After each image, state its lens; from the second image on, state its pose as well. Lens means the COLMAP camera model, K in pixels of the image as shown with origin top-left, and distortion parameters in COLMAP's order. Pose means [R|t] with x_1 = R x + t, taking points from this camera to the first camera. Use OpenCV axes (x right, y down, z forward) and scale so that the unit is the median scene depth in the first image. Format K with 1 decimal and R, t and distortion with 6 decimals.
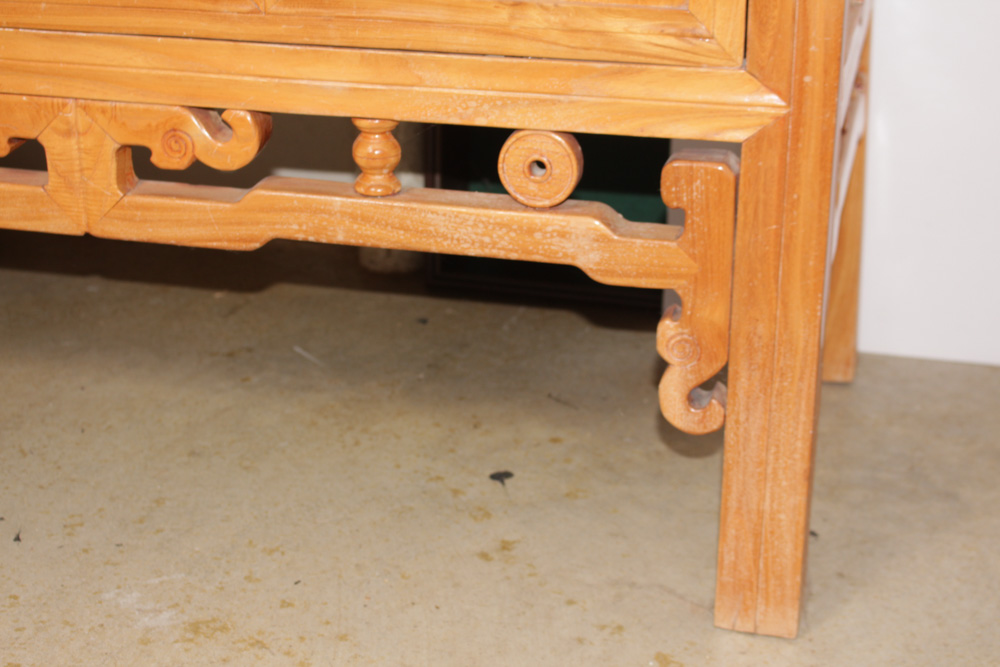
lens RADIAL K [[1737.5, 0, 500.0], [0, 1737.5, 333.5], [0, 0, 1]] dist [-0.003590, 0.097608]
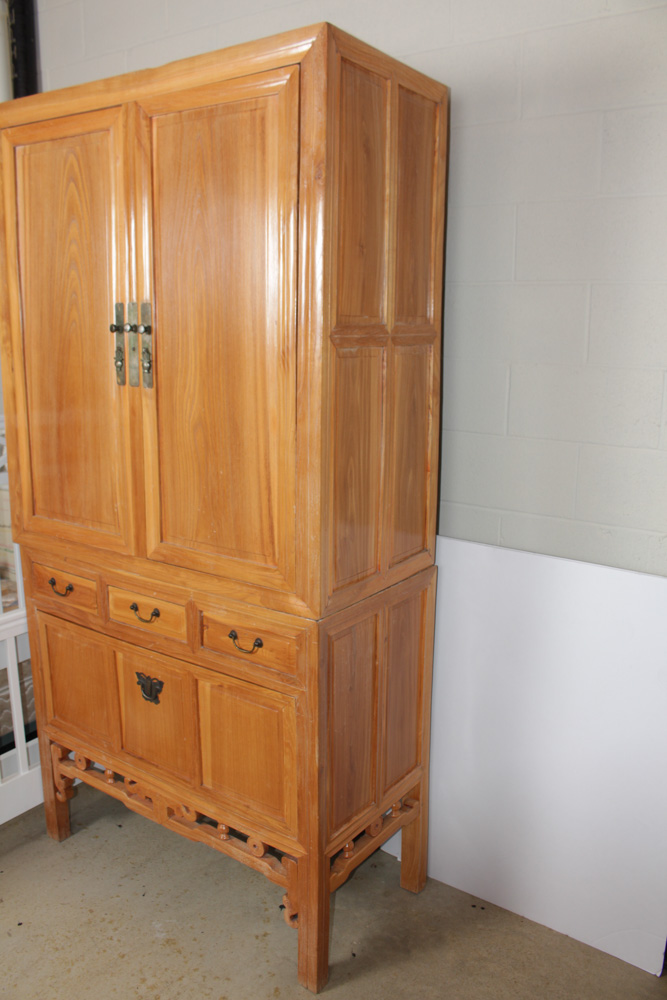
lens RADIAL K [[828.4, 0, 333.5], [0, 828.4, 500.0], [0, 0, 1]] dist [-0.148590, 0.116874]
pose [[0.935778, 0.086077, -0.341922, 0.662417], [-0.149212, 0.975305, -0.162838, -0.529263], [0.319461, 0.203399, 0.925512, -0.644211]]
